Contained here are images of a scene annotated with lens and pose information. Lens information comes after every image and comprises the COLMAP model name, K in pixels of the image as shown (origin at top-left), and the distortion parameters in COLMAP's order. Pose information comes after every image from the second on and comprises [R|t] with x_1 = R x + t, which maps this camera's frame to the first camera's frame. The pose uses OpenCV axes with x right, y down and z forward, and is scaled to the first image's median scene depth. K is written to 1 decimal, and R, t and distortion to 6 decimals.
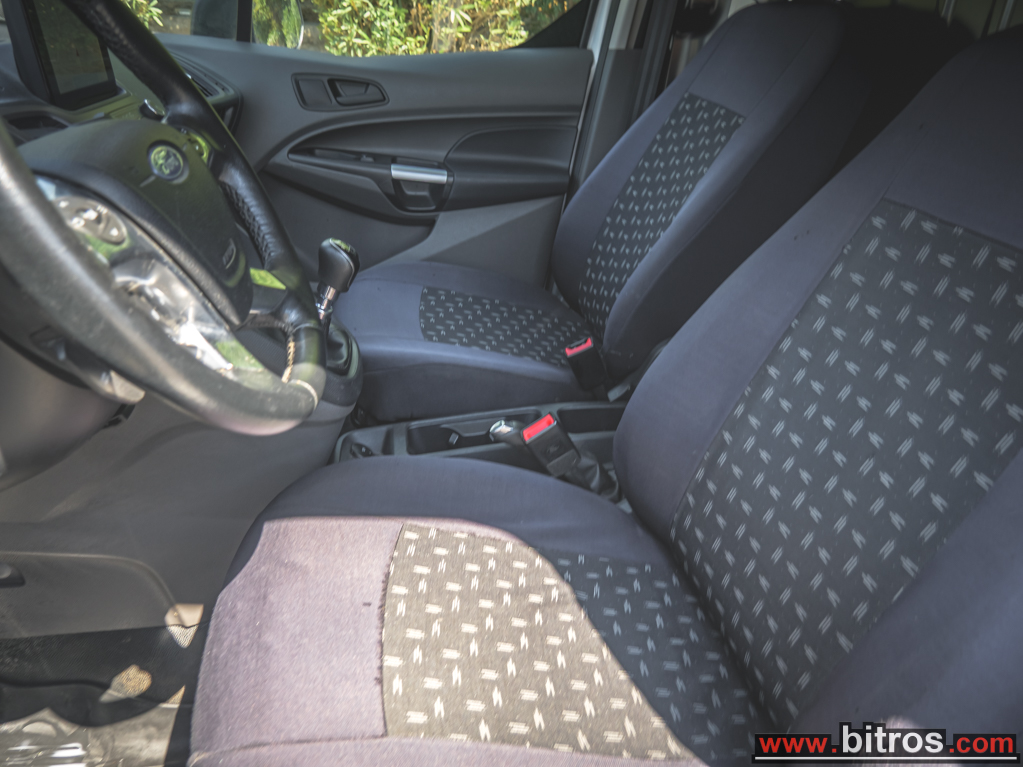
lens RADIAL K [[741.5, 0, 511.9], [0, 741.5, 382.2], [0, 0, 1]] dist [-0.050137, 0.003718]
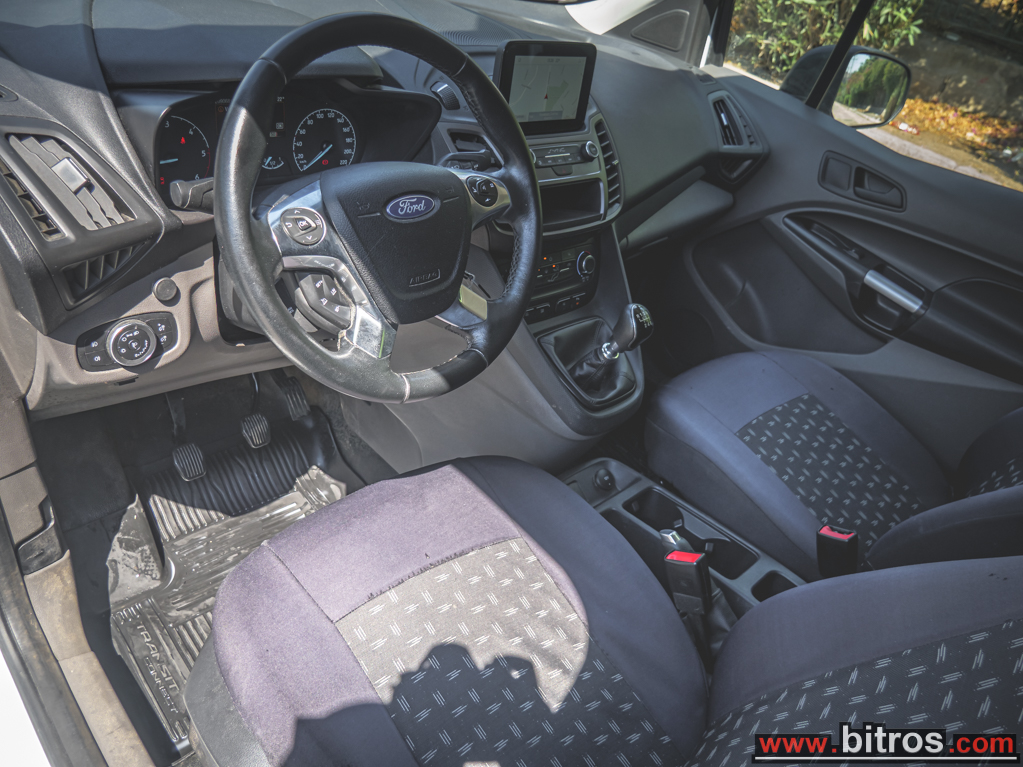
lens RADIAL K [[741.5, 0, 511.1], [0, 741.5, 374.8], [0, 0, 1]] dist [-0.050137, 0.003718]
pose [[0.573129, 0.519414, -0.633824, 0.269327], [-0.520498, 0.828141, 0.208000, -0.152626], [0.632934, 0.210693, 0.744985, 0.029241]]
